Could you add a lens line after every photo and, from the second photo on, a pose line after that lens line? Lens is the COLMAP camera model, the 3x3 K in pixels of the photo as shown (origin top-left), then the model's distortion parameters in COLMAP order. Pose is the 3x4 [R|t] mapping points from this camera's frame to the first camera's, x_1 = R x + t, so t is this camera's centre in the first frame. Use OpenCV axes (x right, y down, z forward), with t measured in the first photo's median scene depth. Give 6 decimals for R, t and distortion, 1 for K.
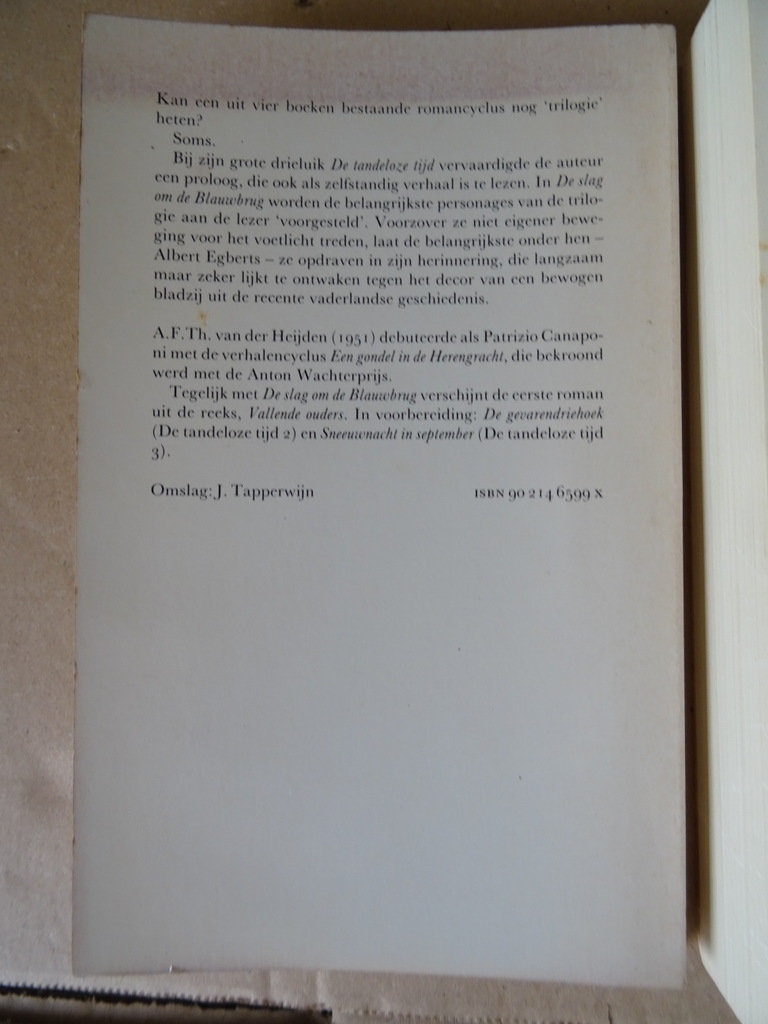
lens RADIAL K [[713.4, 0, 378.9], [0, 713.4, 514.7], [0, 0, 1]] dist [0.008402, -0.017142]
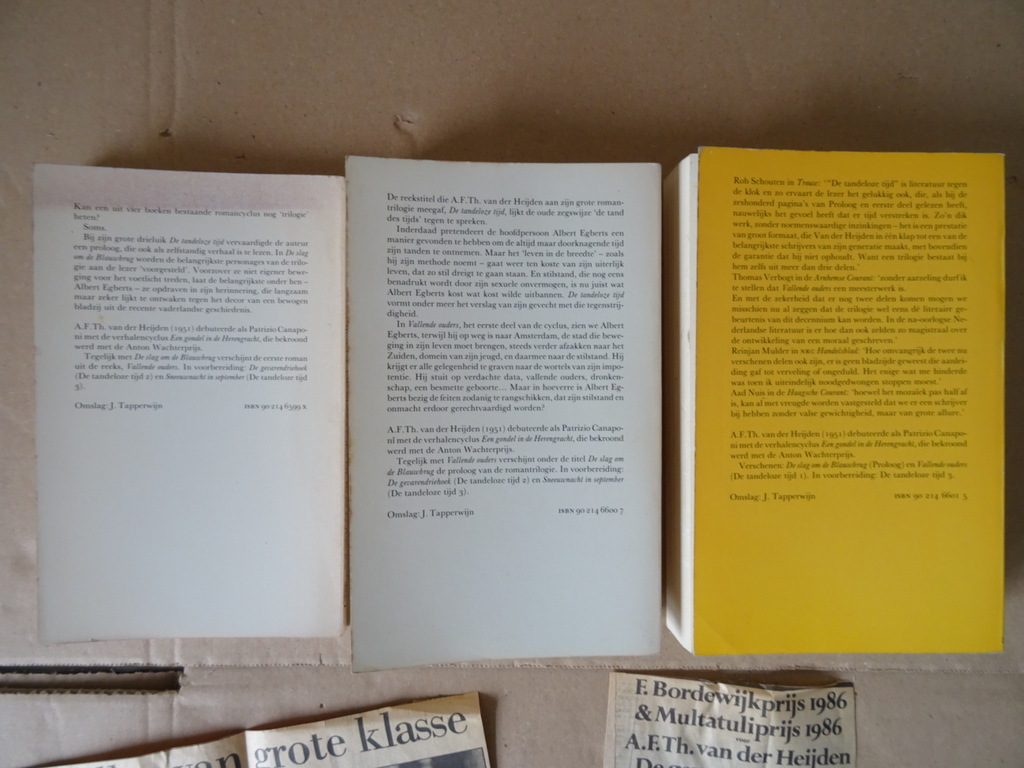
lens RADIAL K [[713.4, 0, 500.2], [0, 713.4, 378.0], [0, 0, 1]] dist [0.008402, -0.017142]
pose [[0.992275, 0.000380, 0.124059, 0.599952], [-0.006142, 0.998919, 0.046068, -0.207910], [-0.123907, -0.046474, 0.991205, -1.097654]]
